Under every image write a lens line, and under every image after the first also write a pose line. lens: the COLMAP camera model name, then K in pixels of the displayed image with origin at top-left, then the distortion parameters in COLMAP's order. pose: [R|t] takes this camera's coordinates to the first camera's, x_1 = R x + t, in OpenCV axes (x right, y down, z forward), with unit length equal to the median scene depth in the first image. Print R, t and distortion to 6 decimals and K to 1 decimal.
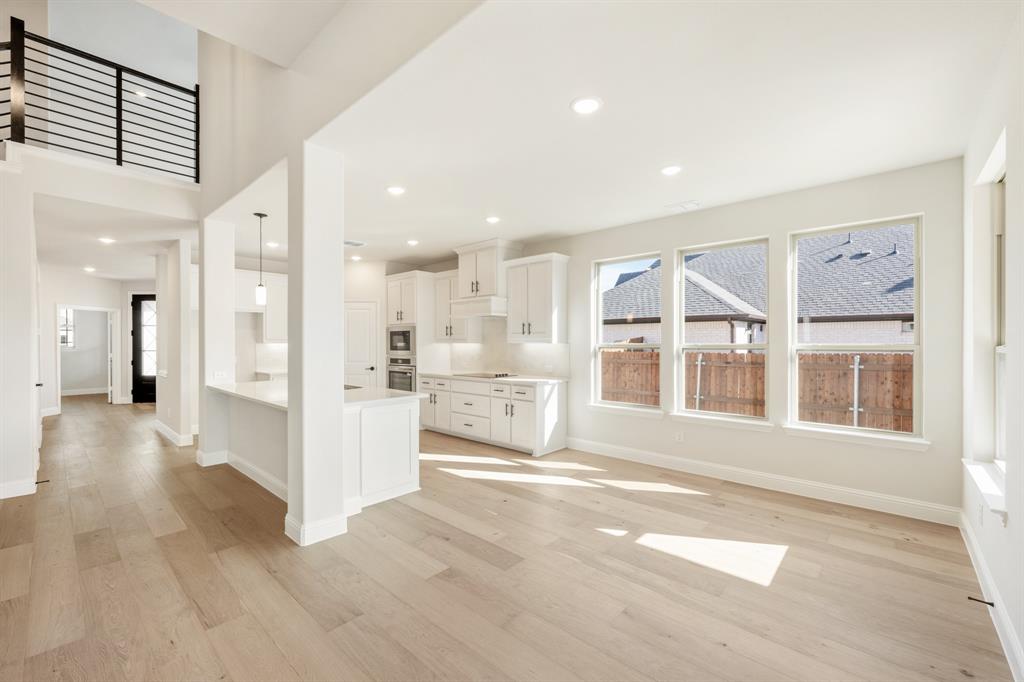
lens RADIAL K [[411.2, 0, 507.9], [0, 411.2, 341.5], [0, 0, 1]] dist [-0.002959, 0.000189]
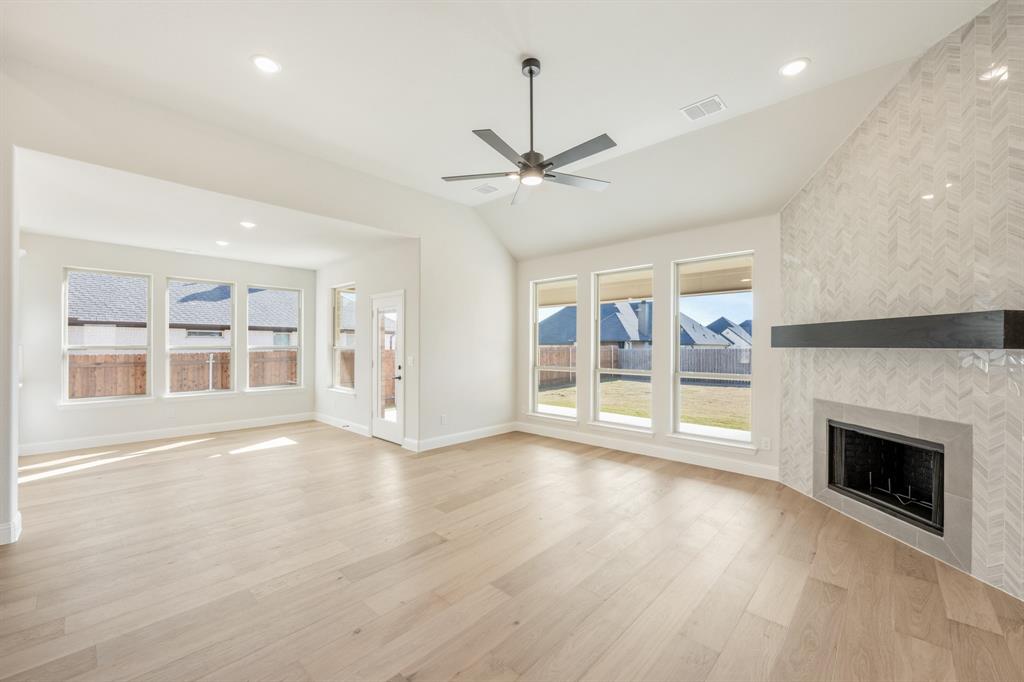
lens RADIAL K [[411.2, 0, 511.1], [0, 411.2, 344.7], [0, 0, 1]] dist [-0.002959, 0.000189]
pose [[0.009337, 0.004660, 0.999946, -0.897515], [-0.005015, 0.999977, -0.004613, 0.003151], [-0.999944, -0.004972, 0.009360, -0.142942]]
